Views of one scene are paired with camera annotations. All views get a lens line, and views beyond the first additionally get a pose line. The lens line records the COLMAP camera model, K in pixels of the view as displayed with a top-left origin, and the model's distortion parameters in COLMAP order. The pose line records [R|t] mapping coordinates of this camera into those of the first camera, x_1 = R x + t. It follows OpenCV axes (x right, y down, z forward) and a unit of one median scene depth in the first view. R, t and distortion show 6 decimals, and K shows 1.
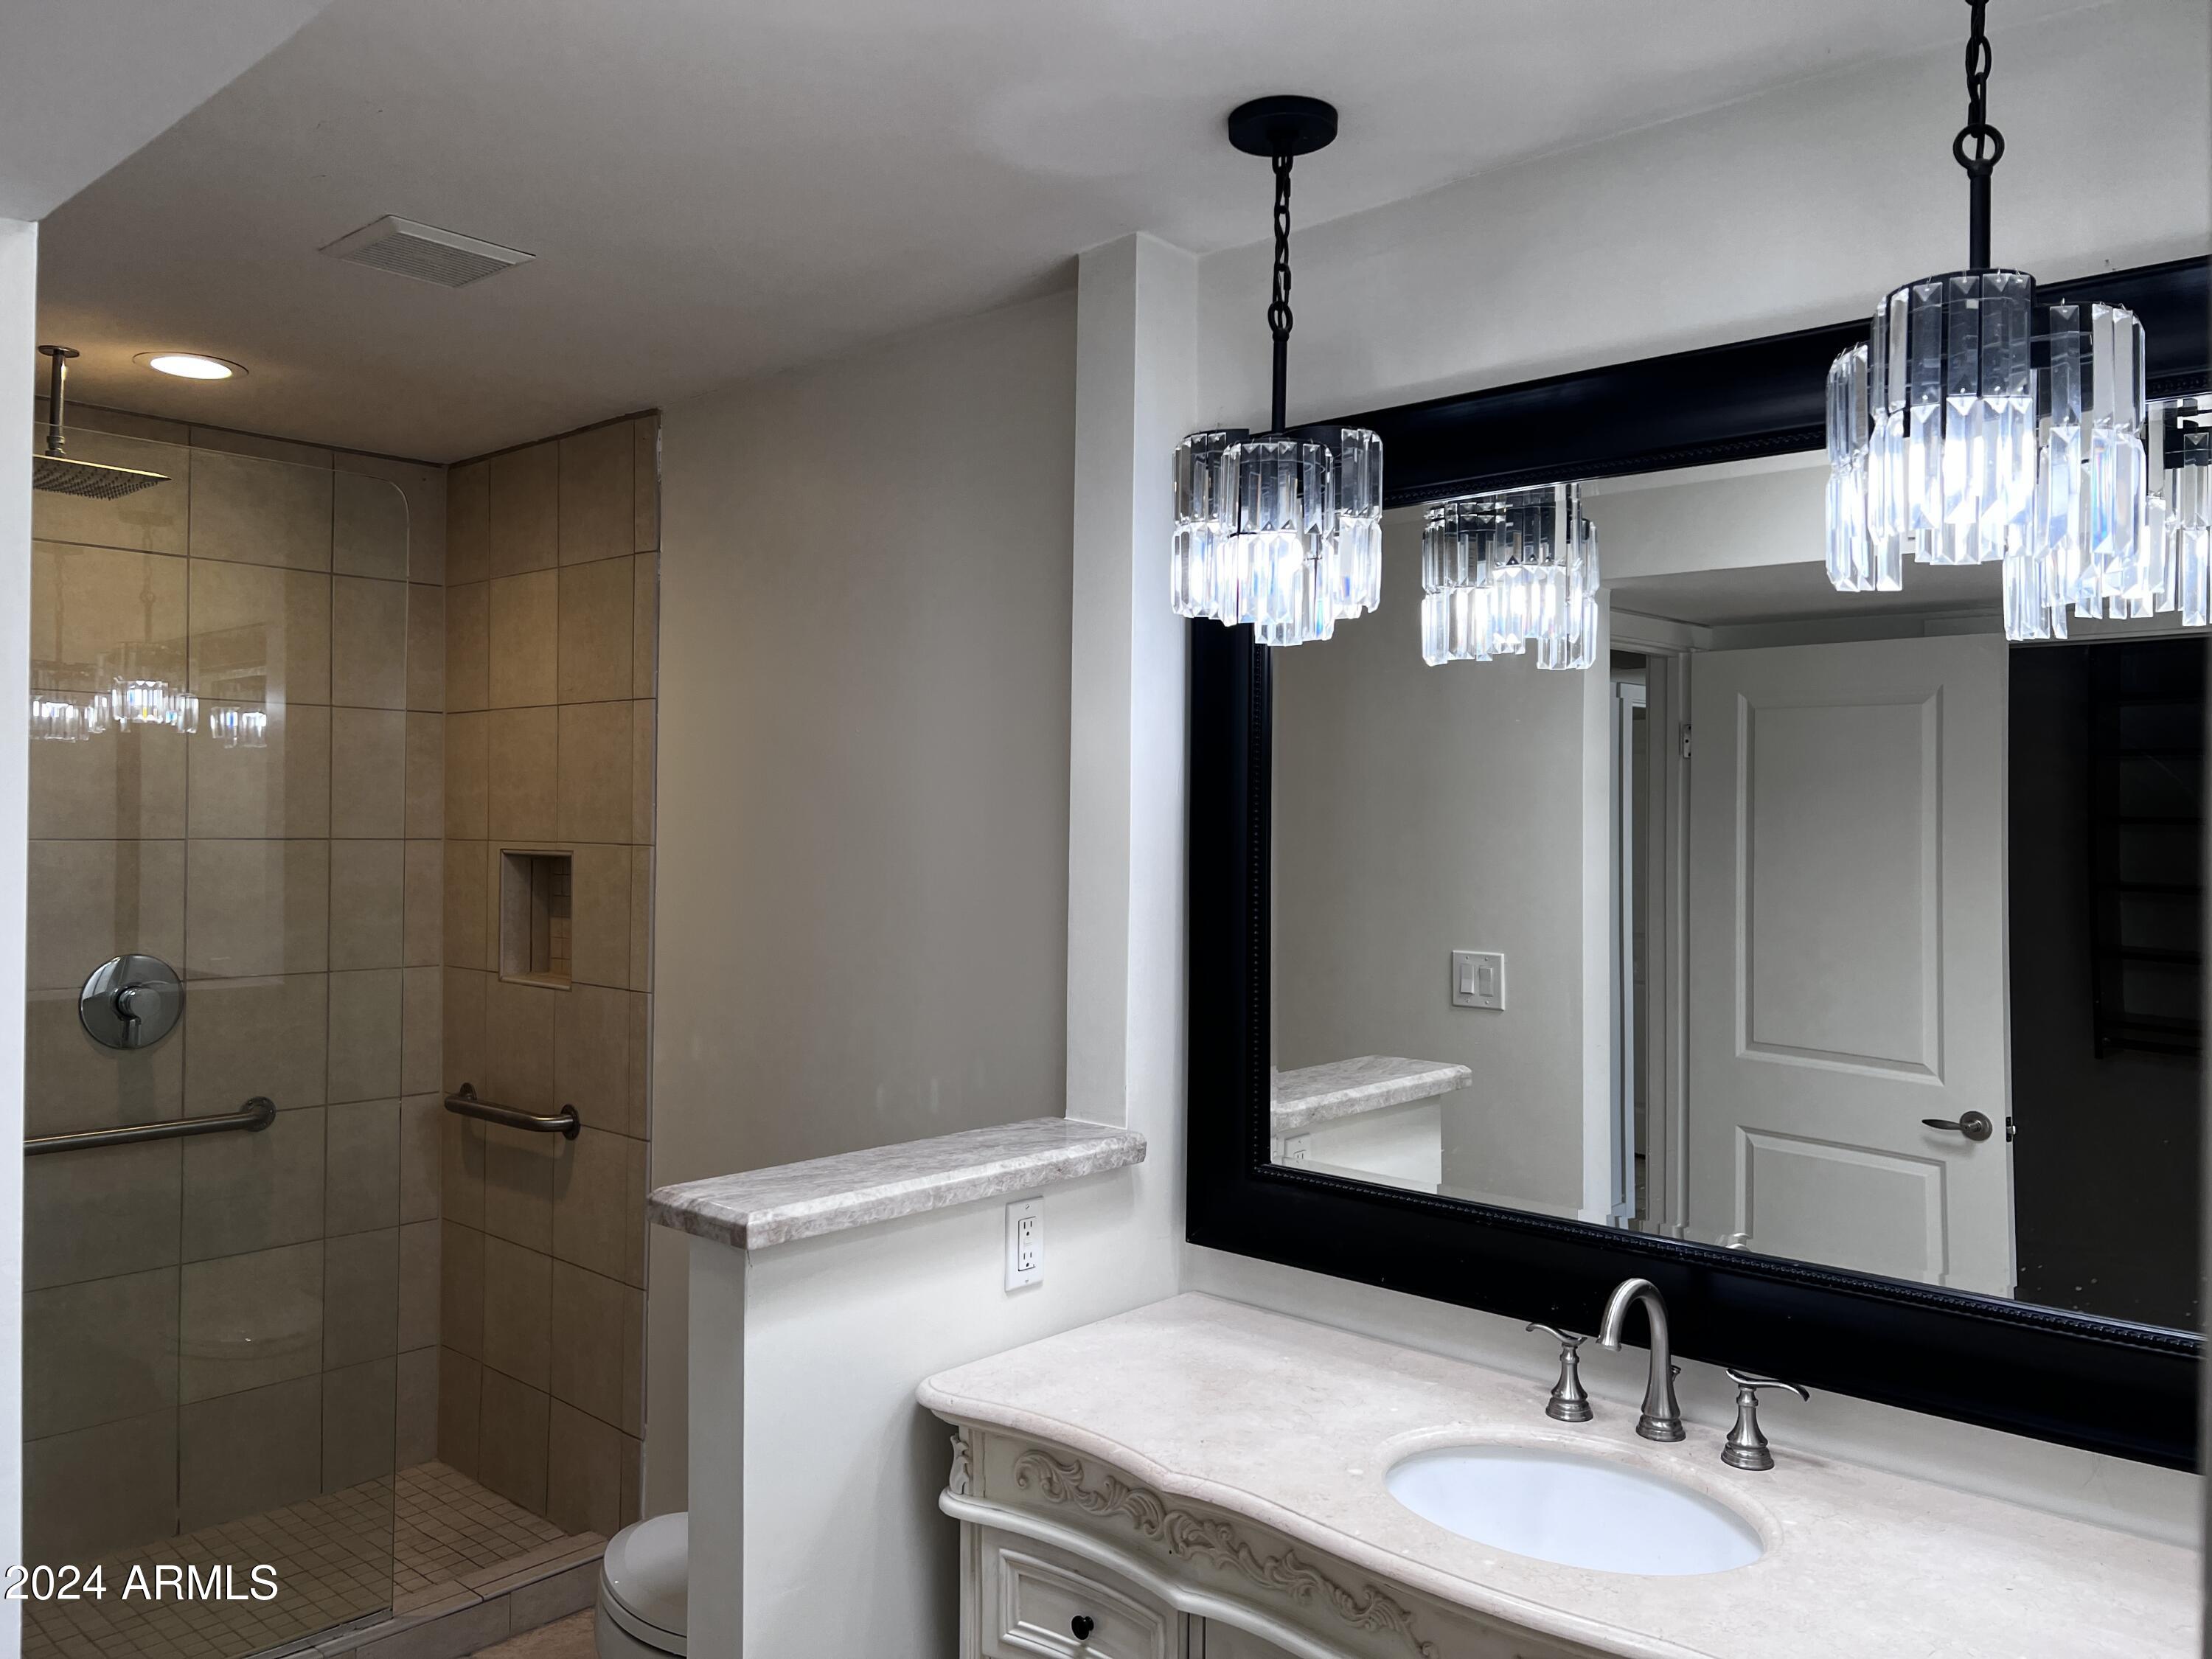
lens RADIAL K [[1671.6, 0, 1092.7], [0, 1671.6, 813.8], [0, 0, 1]] dist [0.056378, -0.083347]
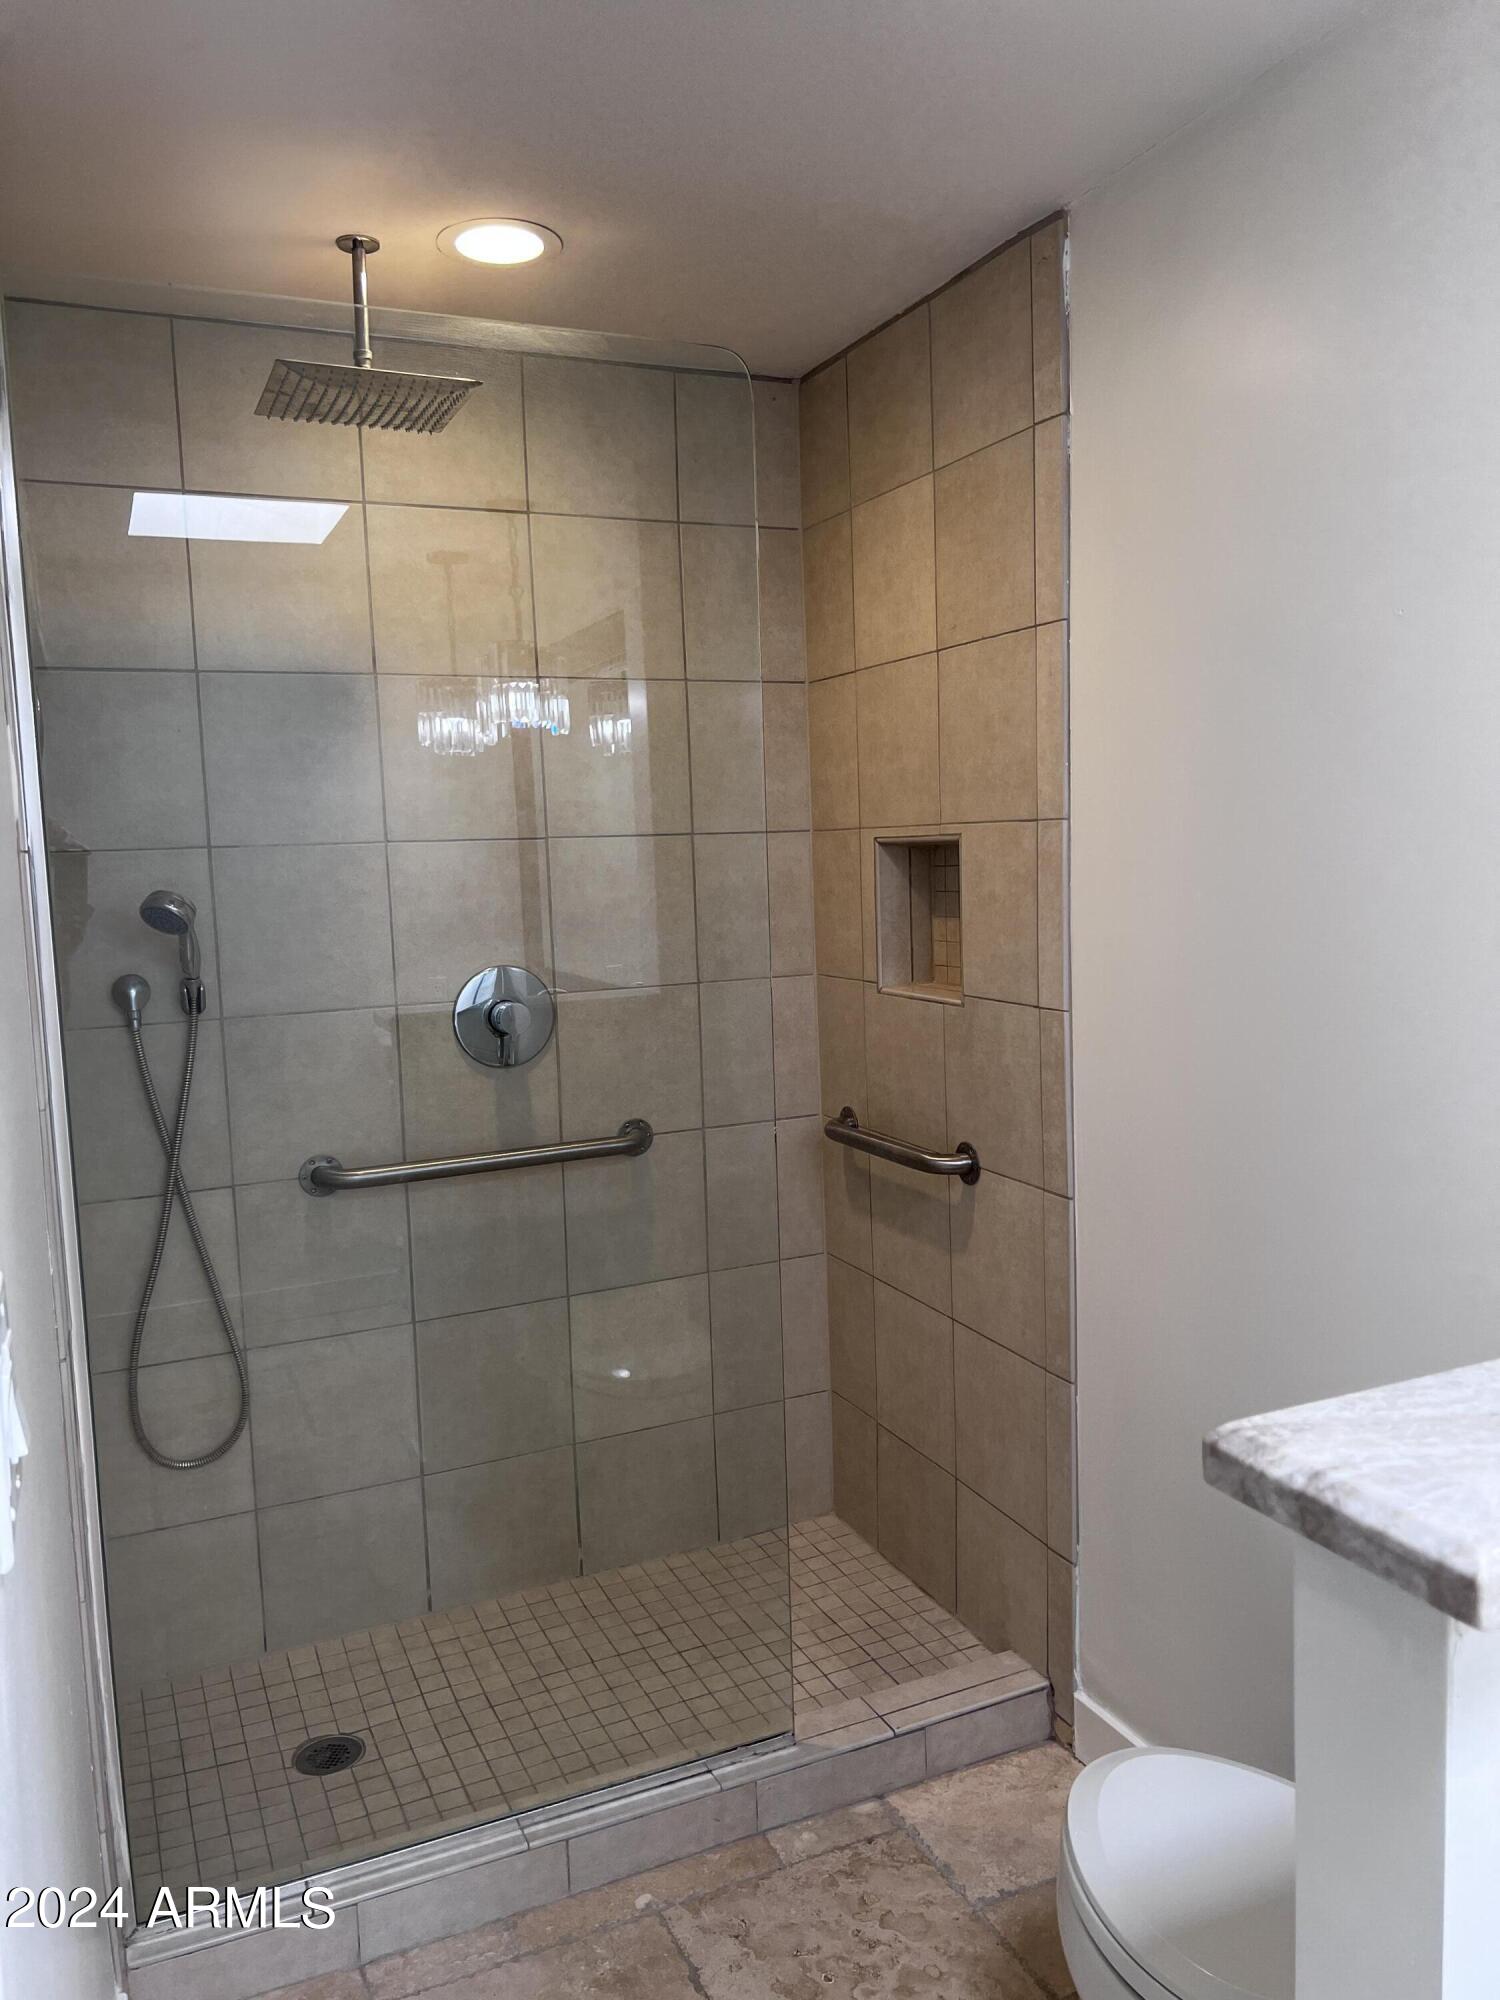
lens RADIAL K [[1507.6, 0, 750.1], [0, 1507.6, 993.9], [0, 0, 1]] dist [0.061889, -0.075690]
pose [[0.916889, -0.000443, -0.399142, -0.121742], [0.043785, 0.994076, 0.099477, 0.023760], [0.396734, -0.108686, 0.911477, 0.313980]]
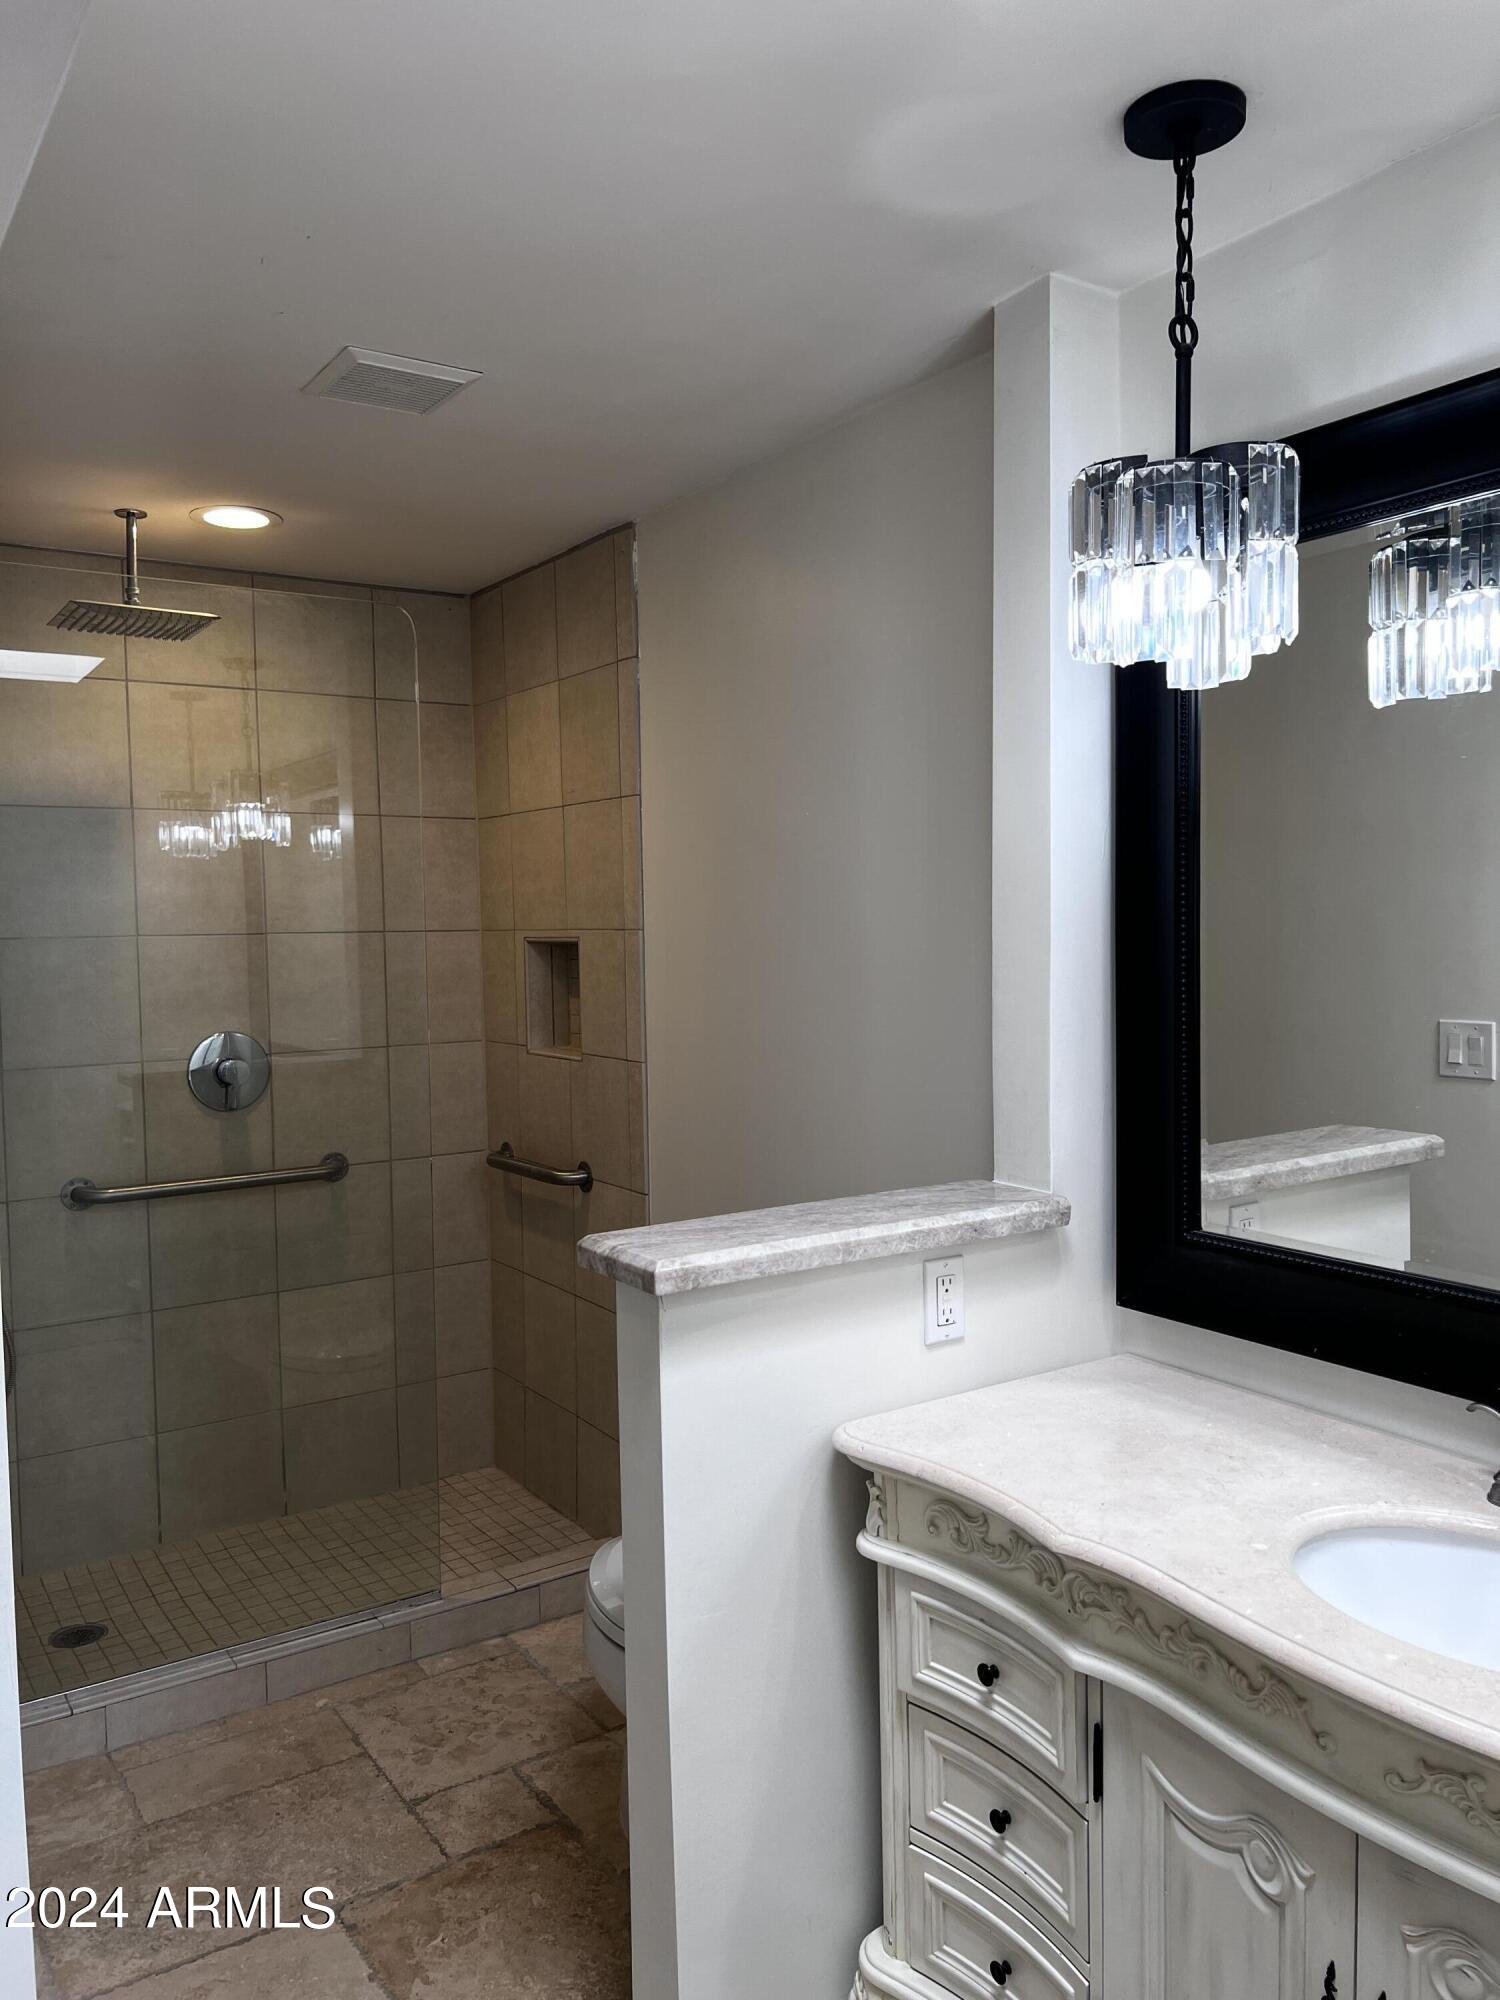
lens RADIAL K [[1513.2, 0, 750.0], [0, 1513.2, 1000.0], [0, 0, 1]] dist [0.040250, -0.052271]
pose [[0.970397, -0.011874, -0.241222, 0.045305], [0.025535, 0.998237, 0.053586, 0.014006], [0.240160, -0.058159, 0.968989, 0.057521]]
